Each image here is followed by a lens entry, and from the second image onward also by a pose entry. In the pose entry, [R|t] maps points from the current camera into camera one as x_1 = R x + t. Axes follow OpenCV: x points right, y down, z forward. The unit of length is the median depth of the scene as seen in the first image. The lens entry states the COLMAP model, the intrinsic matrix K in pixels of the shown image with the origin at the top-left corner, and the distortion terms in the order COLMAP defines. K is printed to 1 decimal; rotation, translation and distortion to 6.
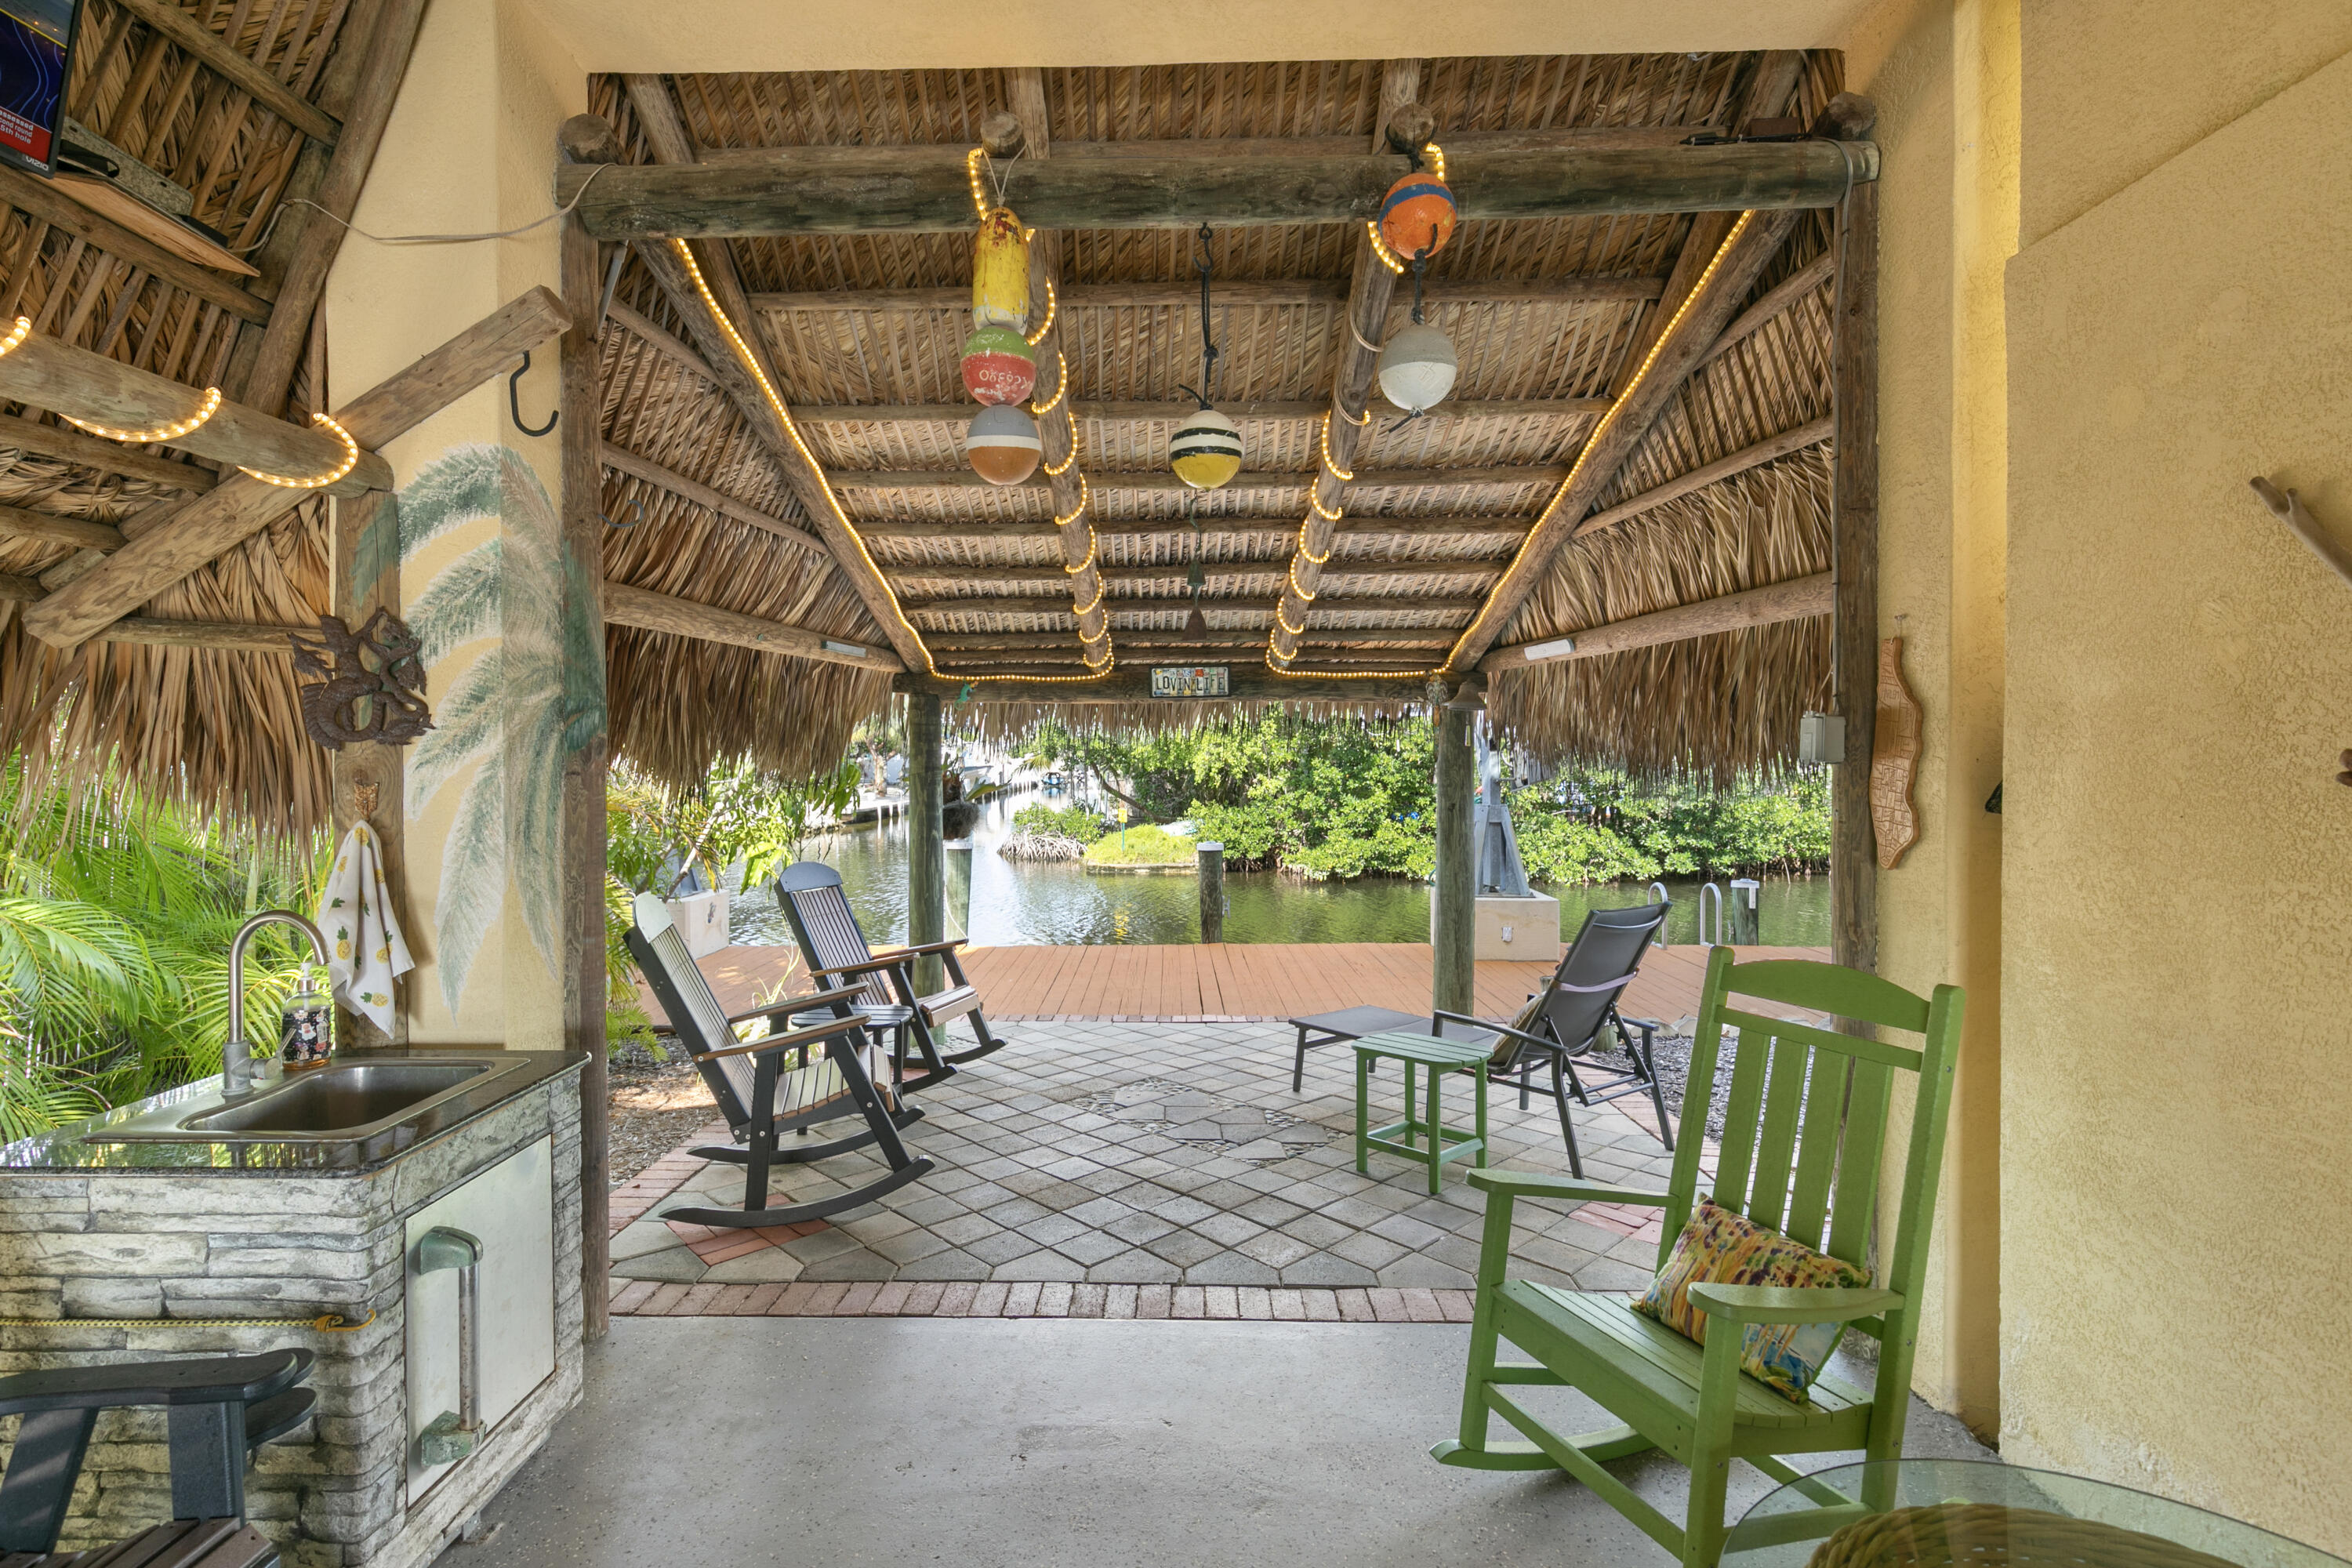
lens RADIAL K [[1067.3, 0, 1178.2], [0, 1067.3, 776.2], [0, 0, 1]] dist [0.004352, -0.001891]
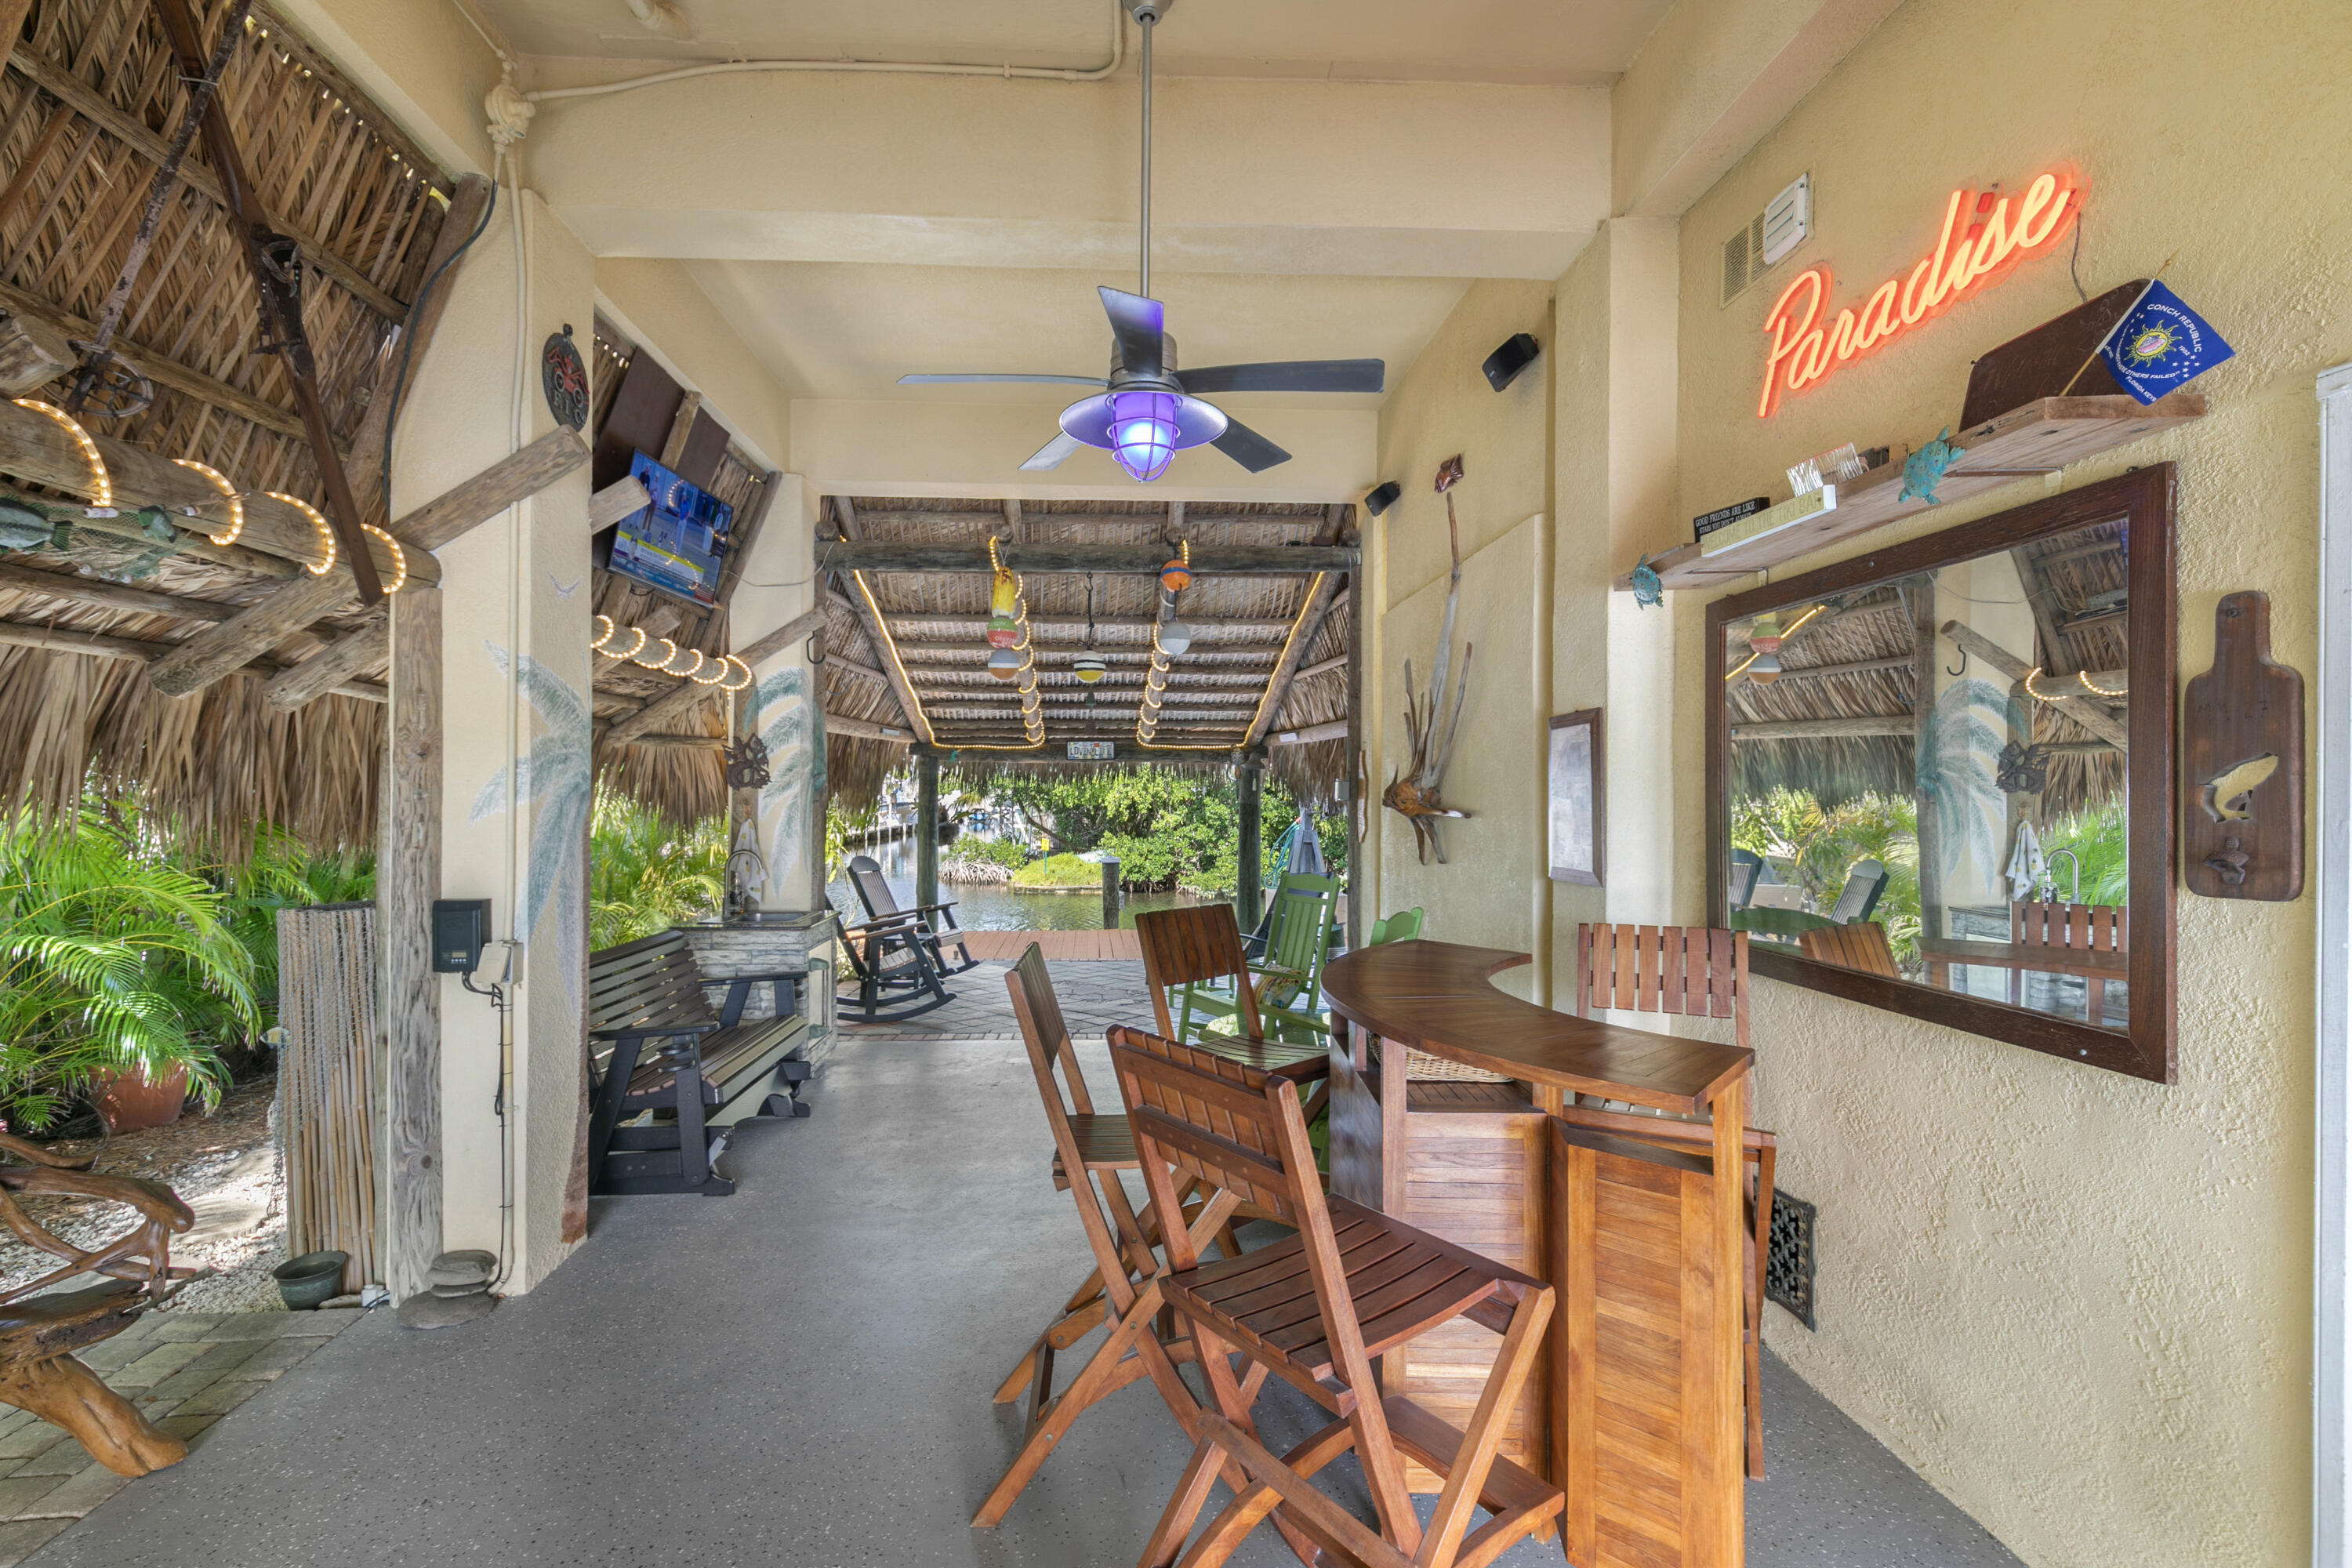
lens RADIAL K [[1067.3, 0, 1166.7], [0, 1067.3, 790.6], [0, 0, 1]] dist [0.004352, -0.001891]
pose [[0.997958, 0.006840, 0.063510, 0.027836], [-0.005413, 0.999730, -0.022613, 0.013183], [-0.063648, 0.022224, 0.997725, -0.783884]]
